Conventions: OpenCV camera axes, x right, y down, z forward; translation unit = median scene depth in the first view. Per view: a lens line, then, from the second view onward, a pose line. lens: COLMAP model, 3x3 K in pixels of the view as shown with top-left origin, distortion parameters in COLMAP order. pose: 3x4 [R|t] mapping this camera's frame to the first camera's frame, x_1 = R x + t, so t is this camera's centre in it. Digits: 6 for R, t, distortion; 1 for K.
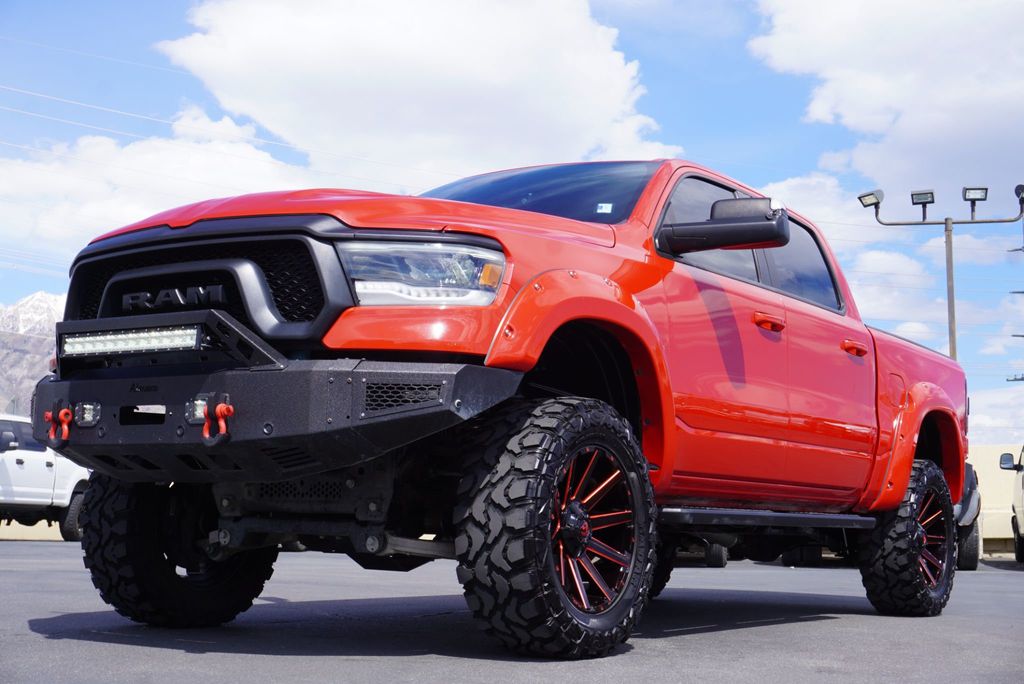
lens RADIAL K [[1384.7, 0, 512.0], [0, 1384.7, 342.0], [0, 0, 1]] dist [-0.007313, 0.018455]
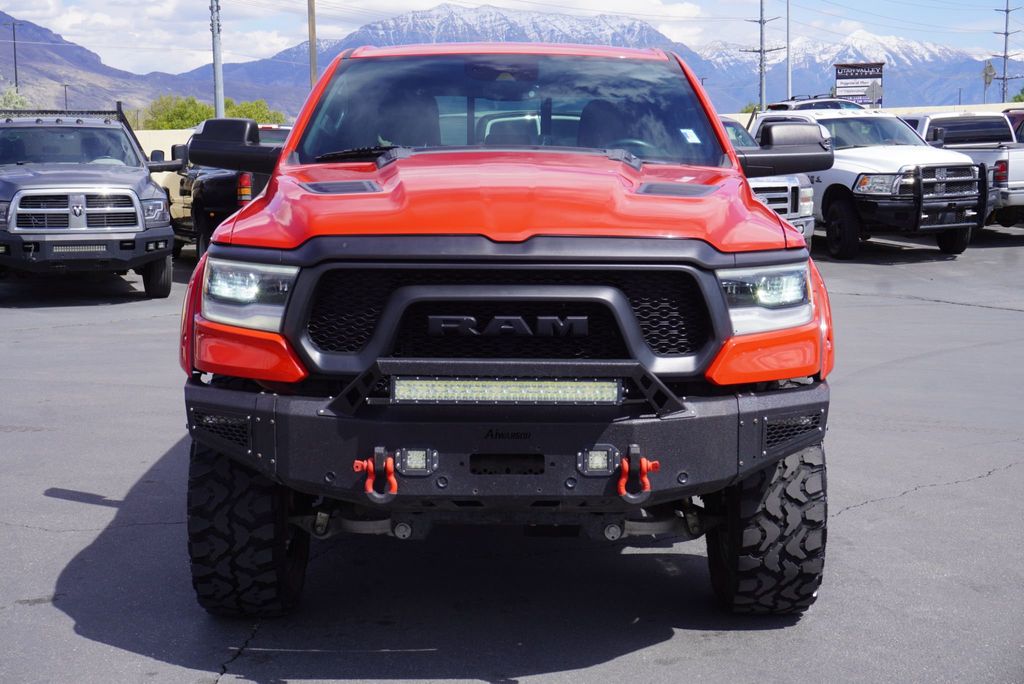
lens RADIAL K [[1473.0, 0, 512.0], [0, 1473.0, 342.0], [0, 0, 1]] dist [0.004620, 0.050271]
pose [[0.828340, -0.097642, 0.551651, -0.780206], [-0.053733, 0.966307, 0.251720, -0.263129], [-0.557643, -0.238151, 0.795184, 0.257177]]
